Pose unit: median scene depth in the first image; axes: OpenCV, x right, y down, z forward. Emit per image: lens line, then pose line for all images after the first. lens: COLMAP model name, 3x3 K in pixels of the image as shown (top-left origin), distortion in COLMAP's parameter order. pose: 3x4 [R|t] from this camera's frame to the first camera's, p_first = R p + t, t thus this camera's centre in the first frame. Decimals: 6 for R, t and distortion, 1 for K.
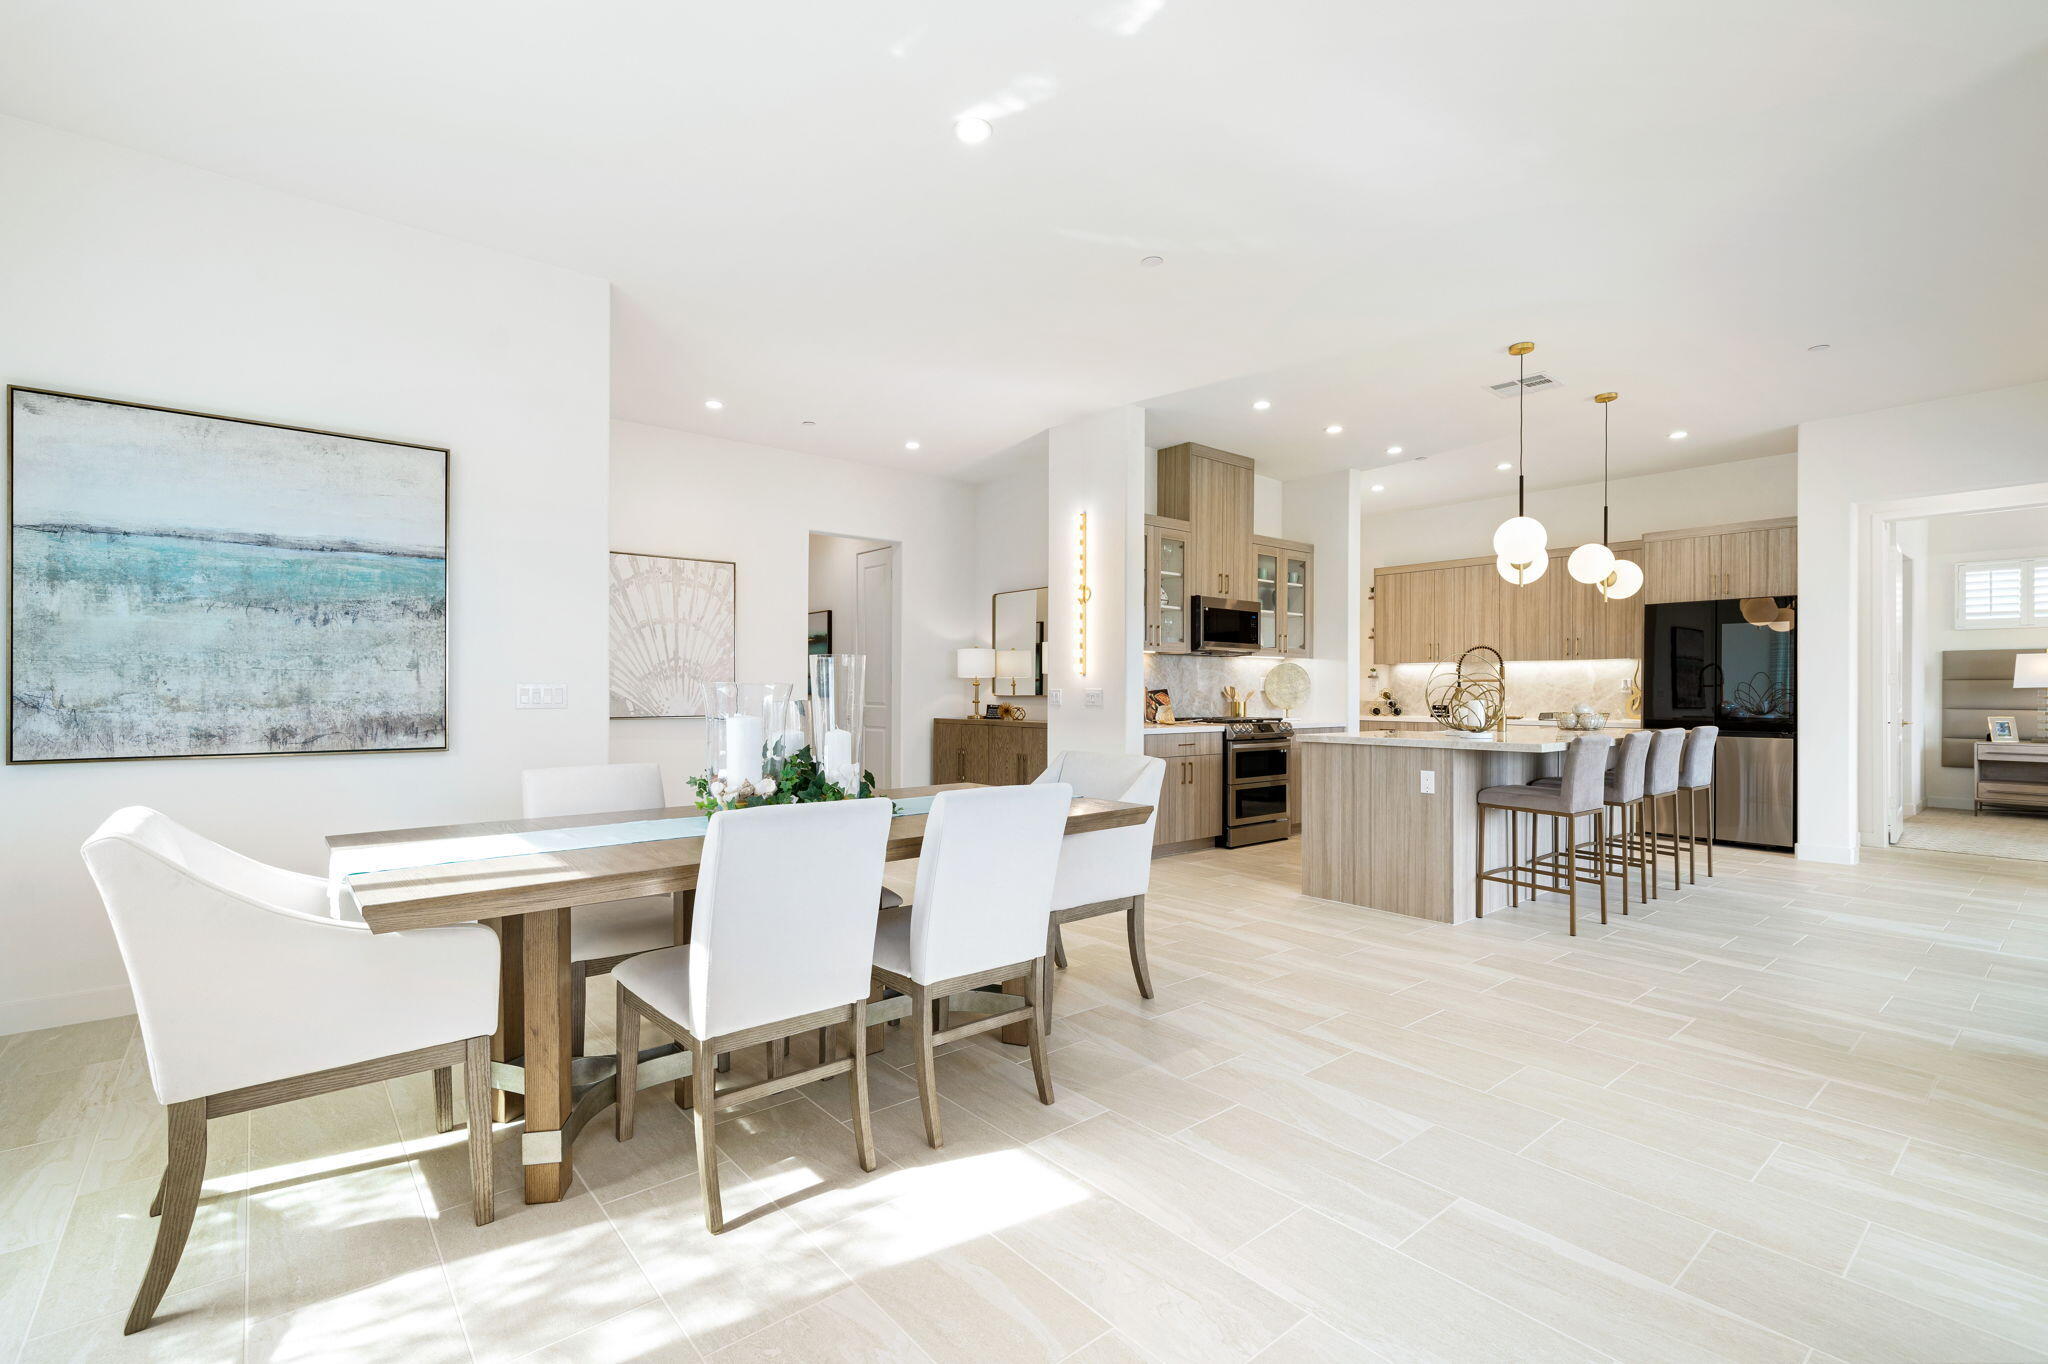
lens RADIAL K [[895.3, 0, 1024.0], [0, 895.3, 682.0], [0, 0, 1]] dist [0.002913, 0.000094]
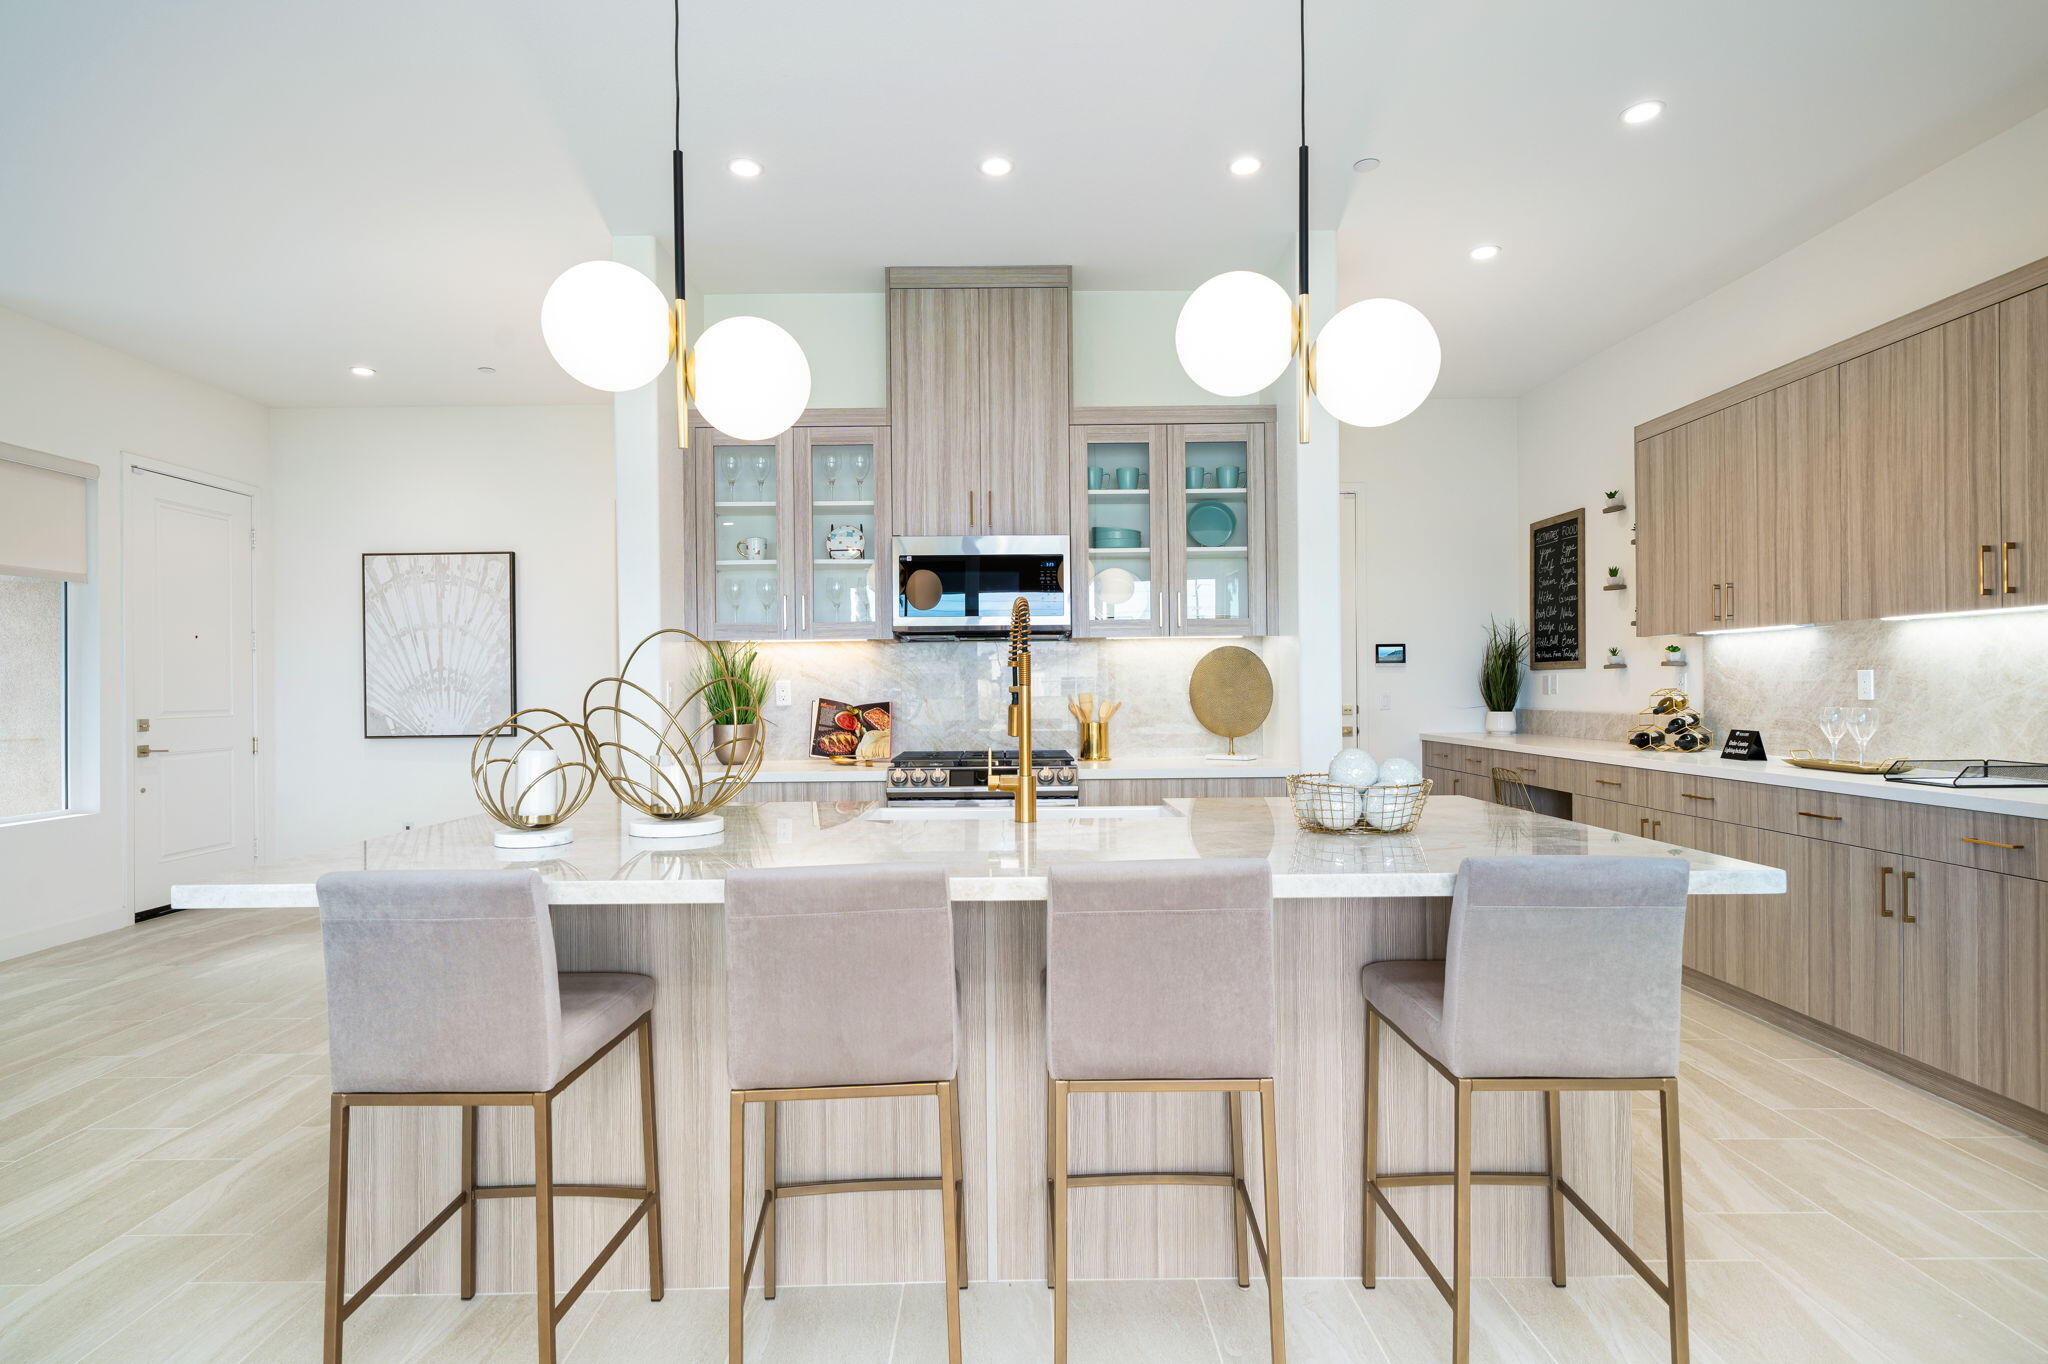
lens RADIAL K [[1061.7, 0, 1024.0], [0, 1061.7, 682.0], [0, 0, 1]] dist [0.013224, 0.000320]
pose [[0.775206, -0.012130, -0.631592, 0.670190], [0.017987, 0.999834, 0.002875, -0.005886], [0.631452, -0.013589, 0.775296, 0.524511]]
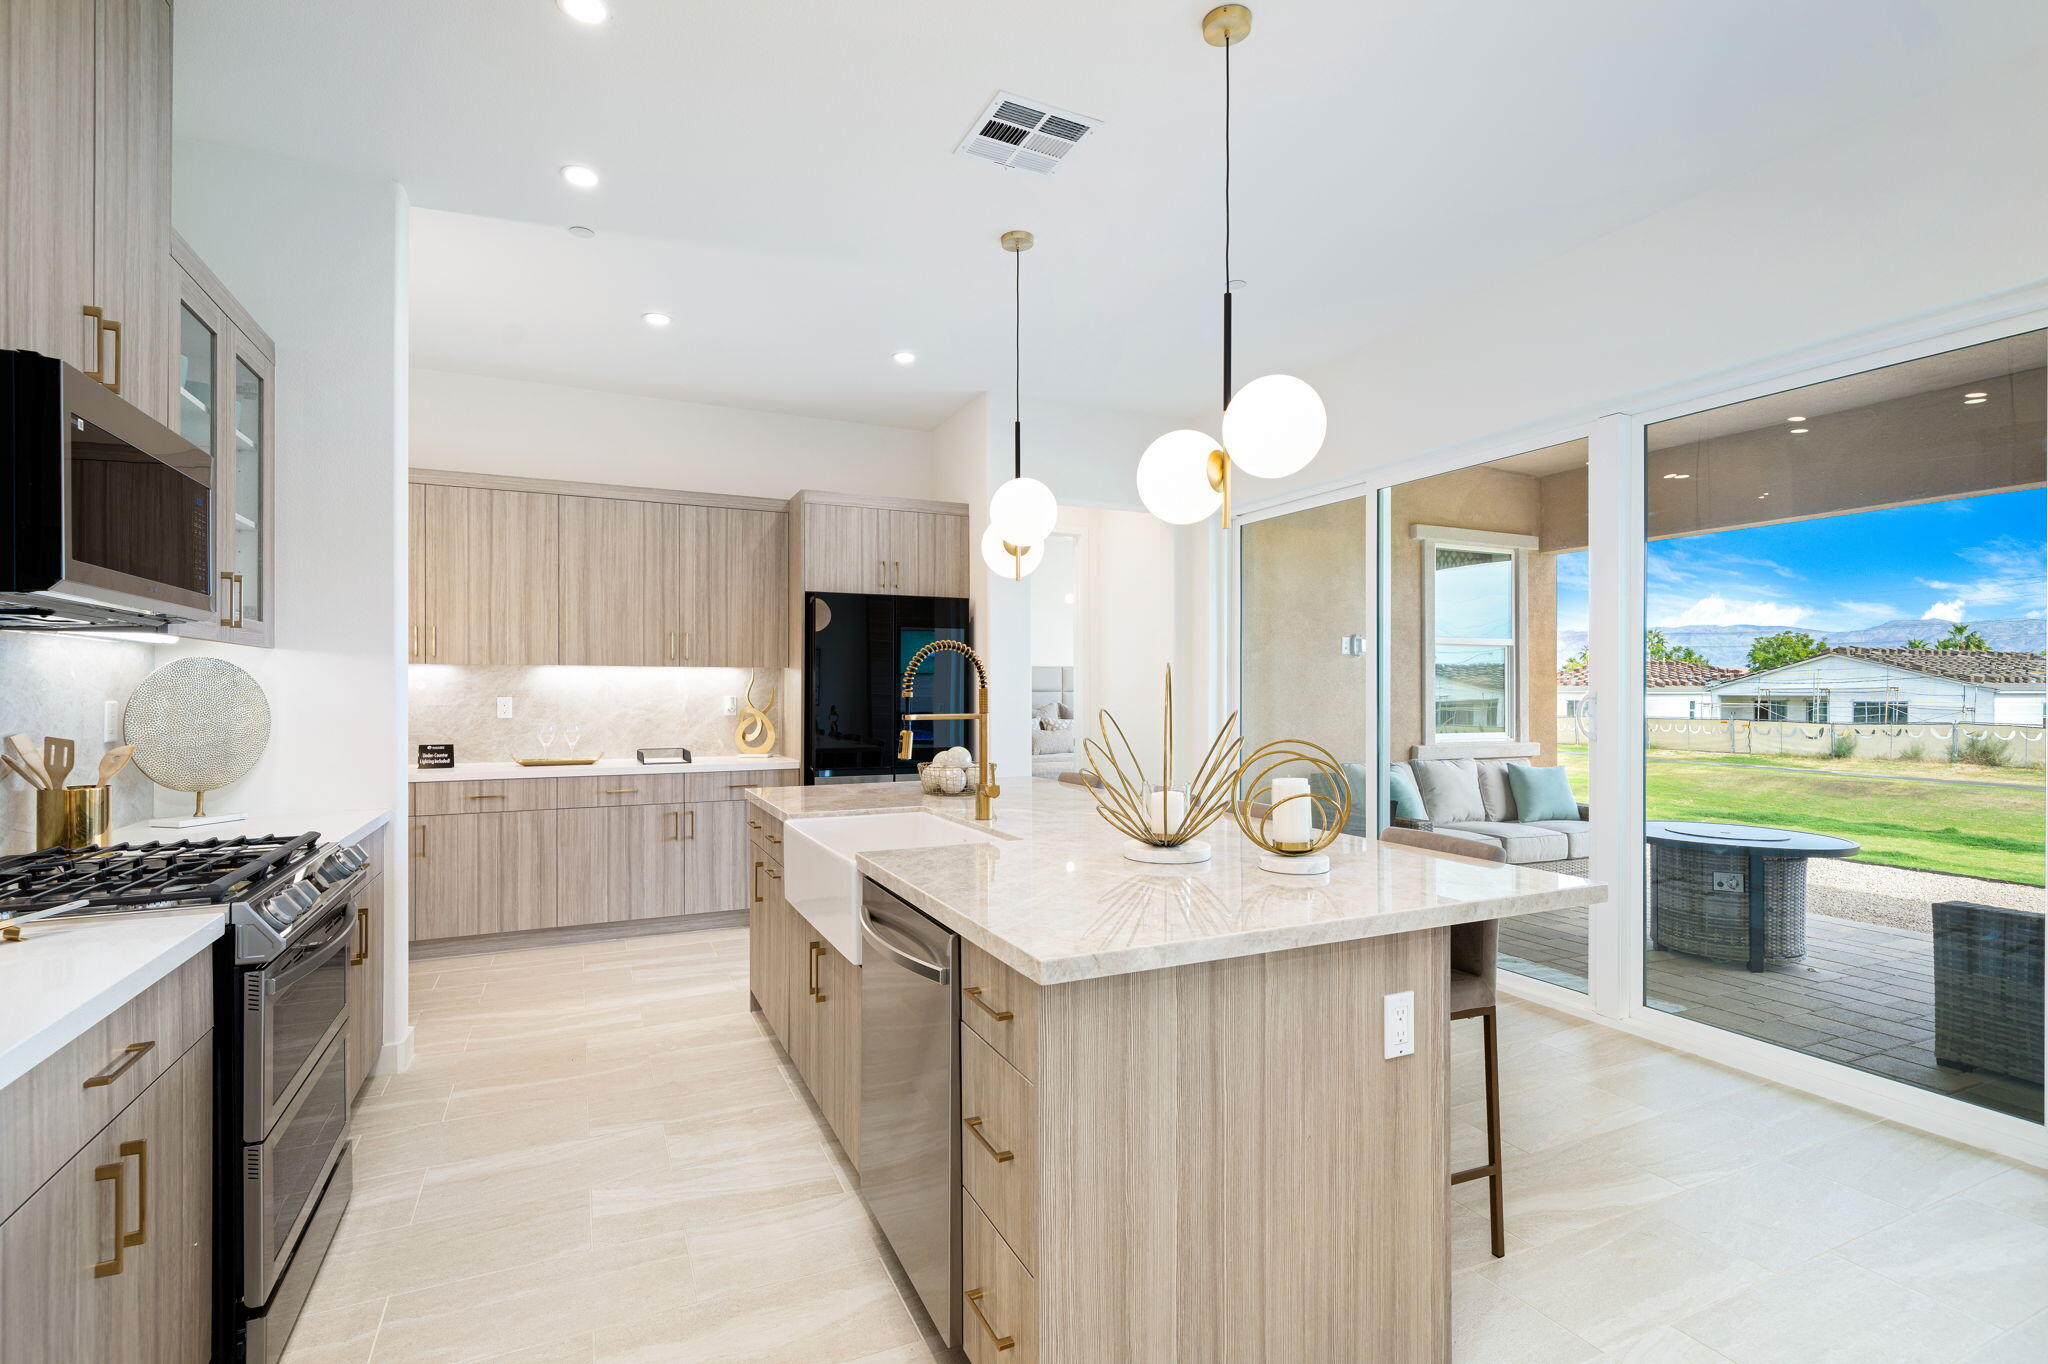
lens RADIAL K [[952.9, 0, 1024.0], [0, 952.9, 682.0], [0, 0, 1]] dist [-0.003724, -0.000498]
pose [[0.257528, 0.007350, 0.966243, 0.025815], [-0.009558, 0.999942, -0.005059, -0.014931], [-0.966223, -0.007933, 0.257584, 0.680932]]
